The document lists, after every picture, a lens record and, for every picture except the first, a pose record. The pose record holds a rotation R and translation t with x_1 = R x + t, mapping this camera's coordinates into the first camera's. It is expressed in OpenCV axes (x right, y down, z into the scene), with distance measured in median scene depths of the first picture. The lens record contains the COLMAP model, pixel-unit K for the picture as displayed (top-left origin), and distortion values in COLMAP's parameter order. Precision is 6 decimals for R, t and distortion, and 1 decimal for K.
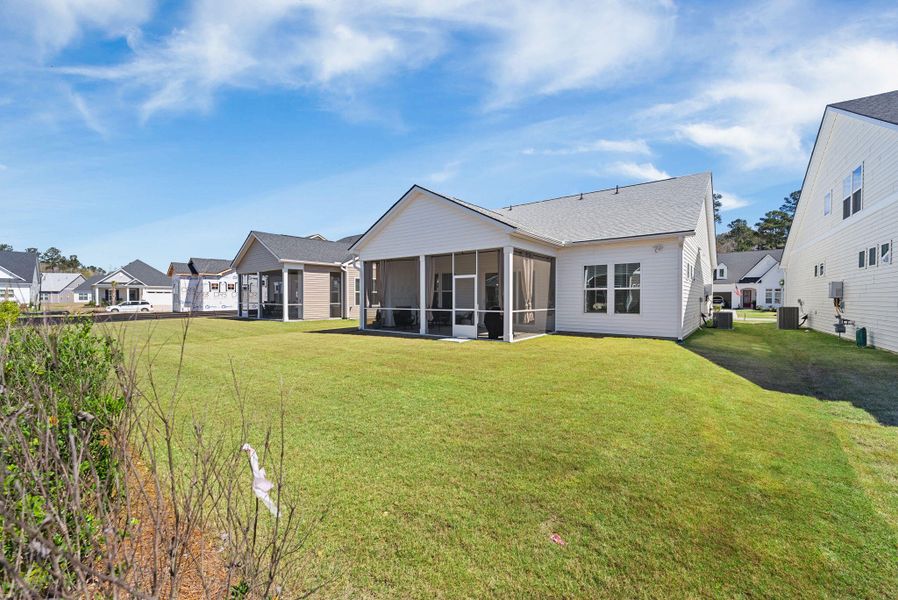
lens RADIAL K [[367.0, 0, 449.0], [0, 367.0, 300.0], [0, 0, 1]] dist [-0.002155, -0.000430]
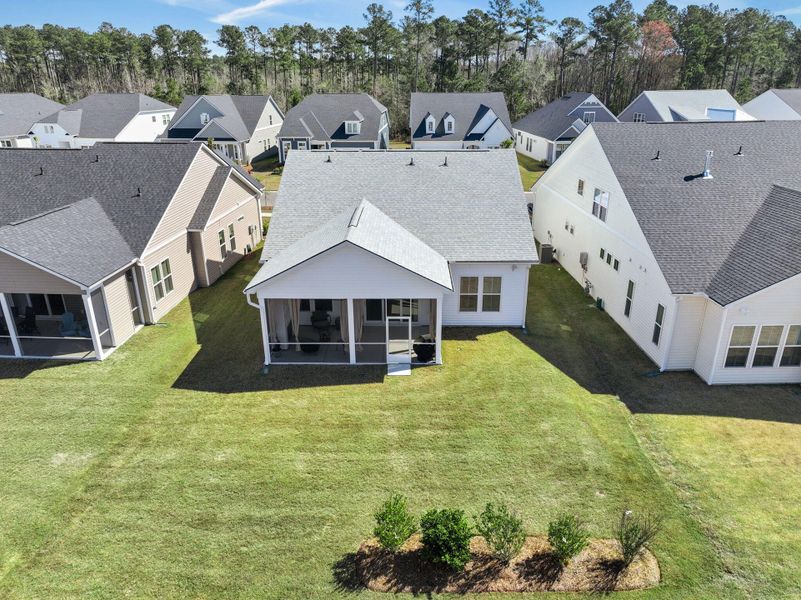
lens RADIAL K [[540.0, 0, 417.0], [0, 540.0, 300.1], [0, 0, 1]] dist [0.023016, -0.000051]
pose [[0.790445, -0.218164, 0.572365, -0.826333], [-0.000427, 0.934226, 0.356681, -0.681949], [-0.612533, -0.282181, 0.738361, -0.285397]]
